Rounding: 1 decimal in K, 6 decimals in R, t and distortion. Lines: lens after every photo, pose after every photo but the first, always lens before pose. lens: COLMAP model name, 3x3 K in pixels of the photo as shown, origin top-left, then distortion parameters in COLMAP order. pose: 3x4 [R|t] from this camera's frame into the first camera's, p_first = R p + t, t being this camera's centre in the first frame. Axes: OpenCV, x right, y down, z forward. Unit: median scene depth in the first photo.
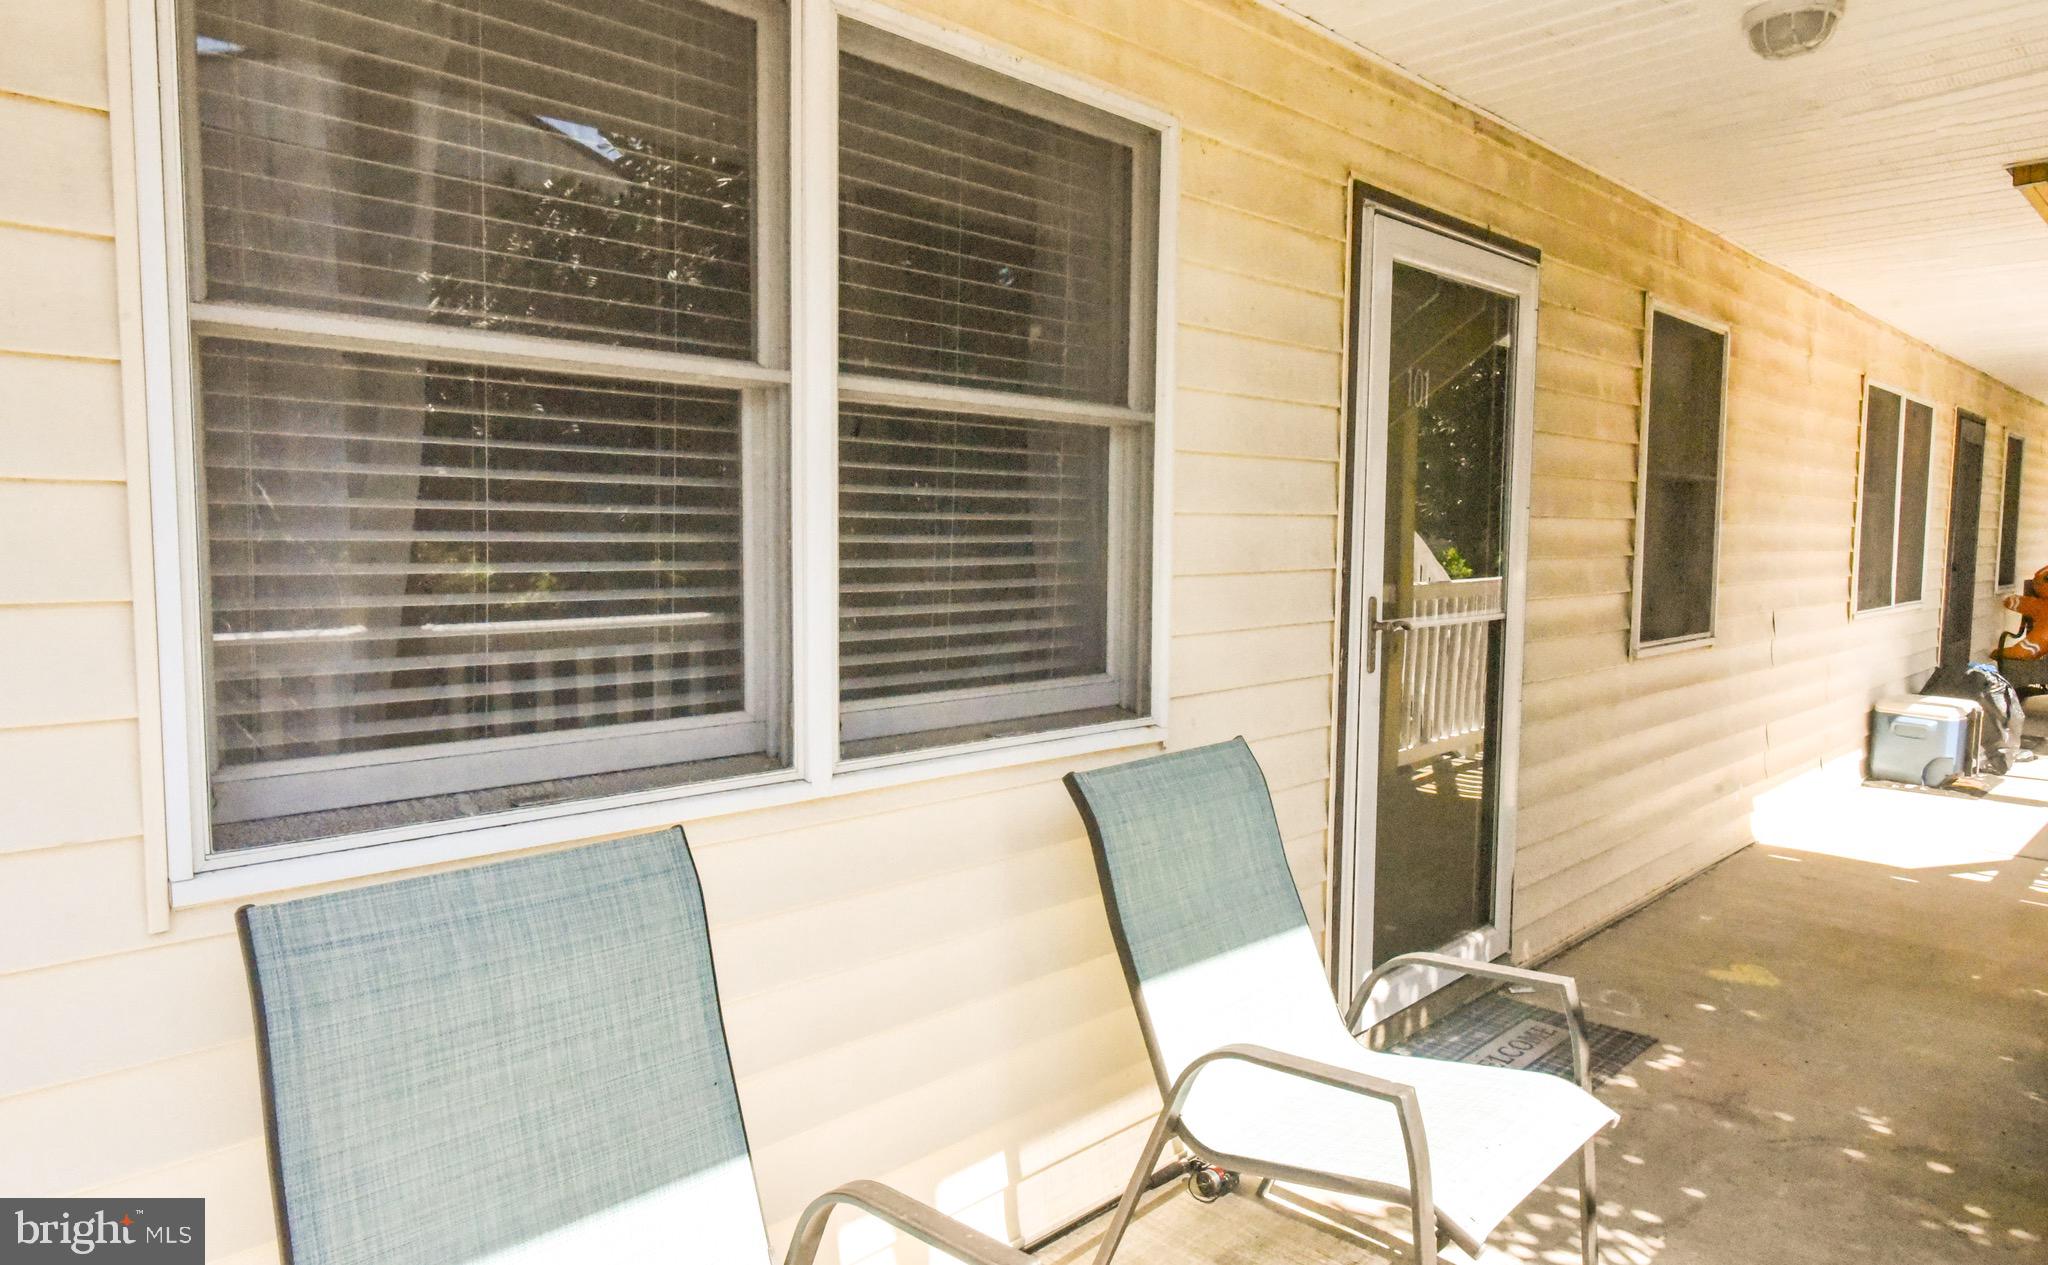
lens RADIAL K [[1386.2, 0, 1023.8], [0, 1386.2, 631.8], [0, 0, 1]] dist [-0.001724, -0.000072]
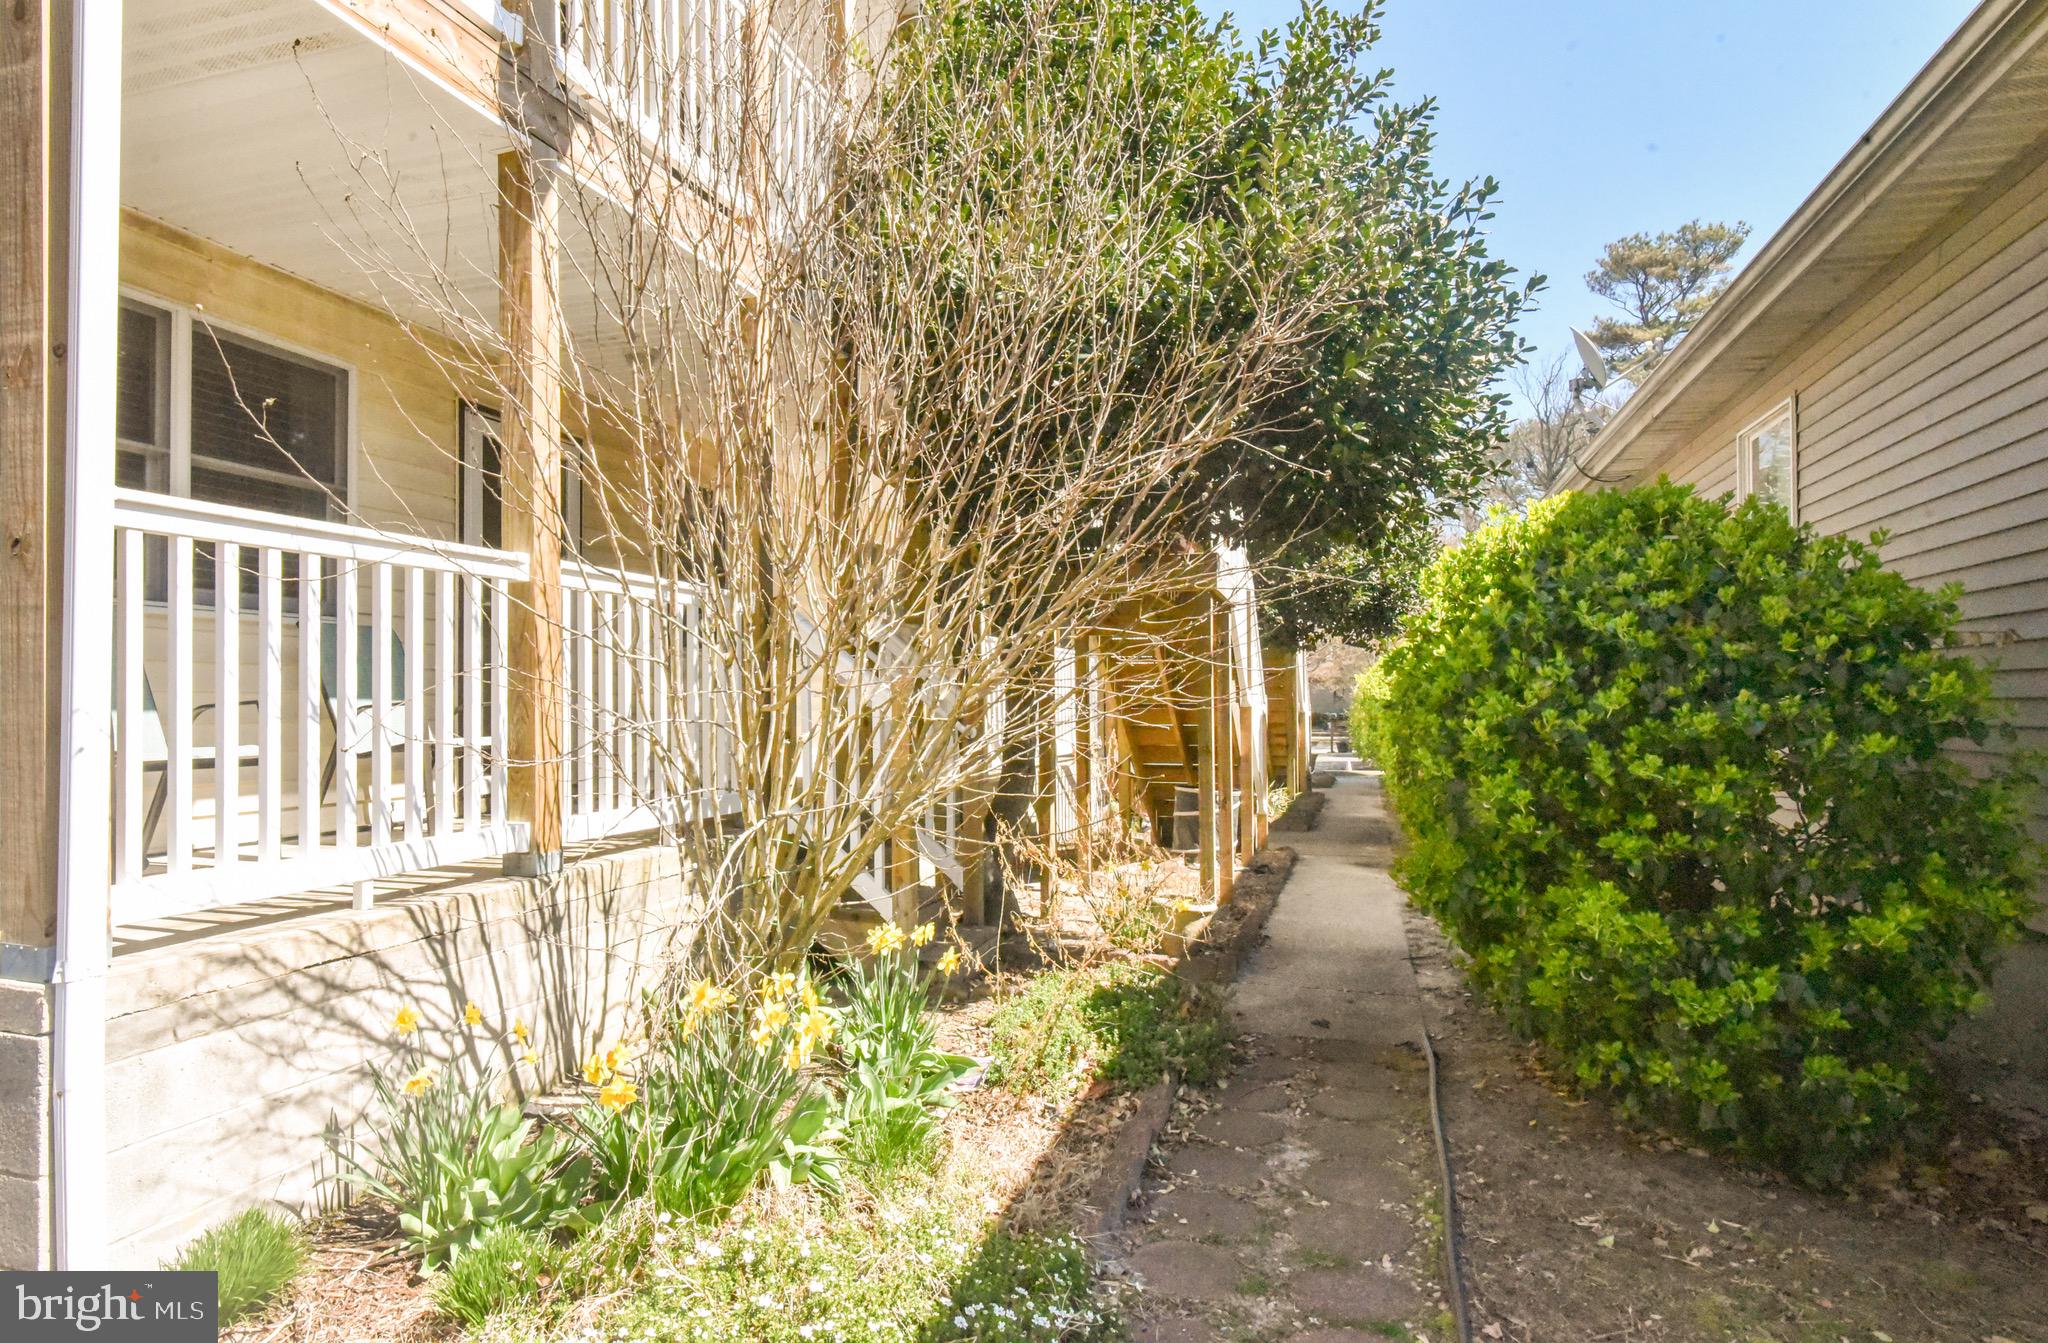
lens RADIAL K [[1234.3, 0, 1020.1], [0, 1234.3, 682.5], [0, 0, 1]] dist [-0.003116, -0.000544]
pose [[0.891697, -0.011981, 0.452475, 0.165459], [0.056848, 0.994698, -0.085694, 0.439596], [-0.449049, 0.102136, 0.887650, -1.406565]]
